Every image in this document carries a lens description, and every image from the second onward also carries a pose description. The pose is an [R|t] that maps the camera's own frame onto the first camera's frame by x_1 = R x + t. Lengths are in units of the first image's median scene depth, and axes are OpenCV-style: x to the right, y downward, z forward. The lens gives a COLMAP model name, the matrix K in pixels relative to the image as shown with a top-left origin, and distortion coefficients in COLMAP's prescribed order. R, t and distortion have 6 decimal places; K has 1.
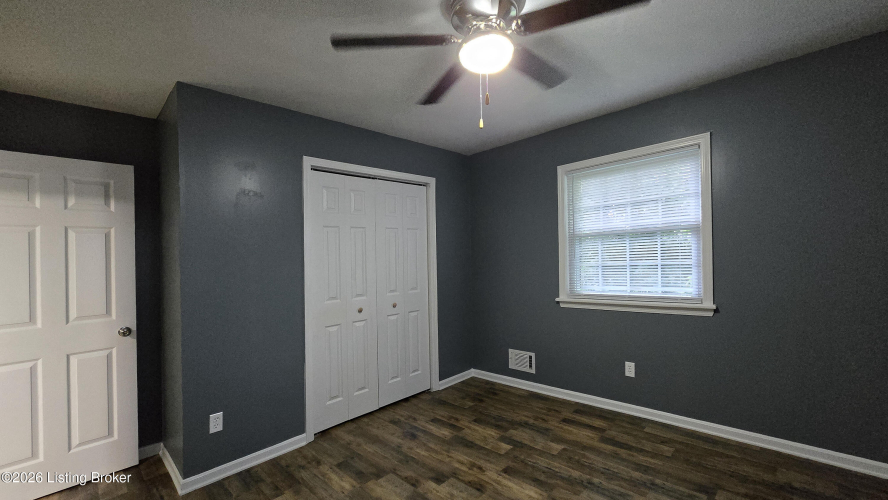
lens RADIAL K [[363.4, 0, 451.0], [0, 363.4, 251.8], [0, 0, 1]] dist [-0.000490, 0.000127]
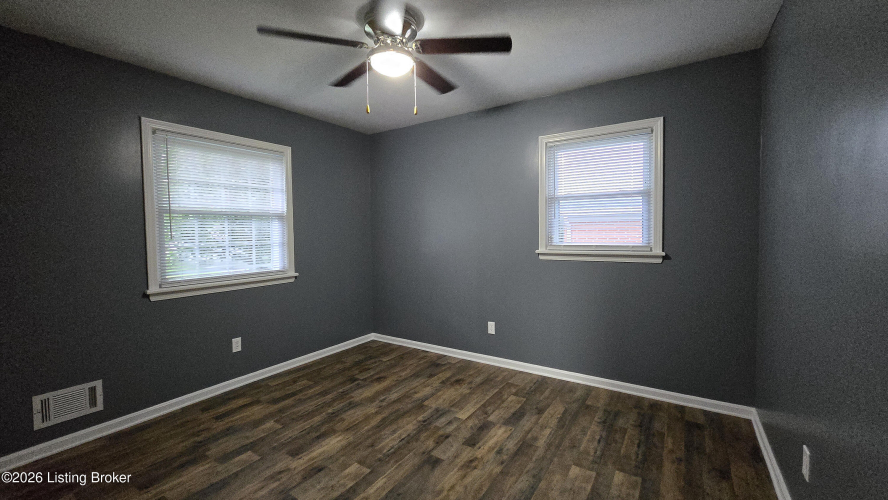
lens RADIAL K [[363.4, 0, 451.0], [0, 363.4, 251.8], [0, 0, 1]] dist [-0.000490, 0.000127]
pose [[-0.188268, -0.007326, 0.982090, -0.734663], [0.004137, 0.999957, 0.008252, 0.054412], [-0.982109, 0.005616, -0.188230, 0.660191]]
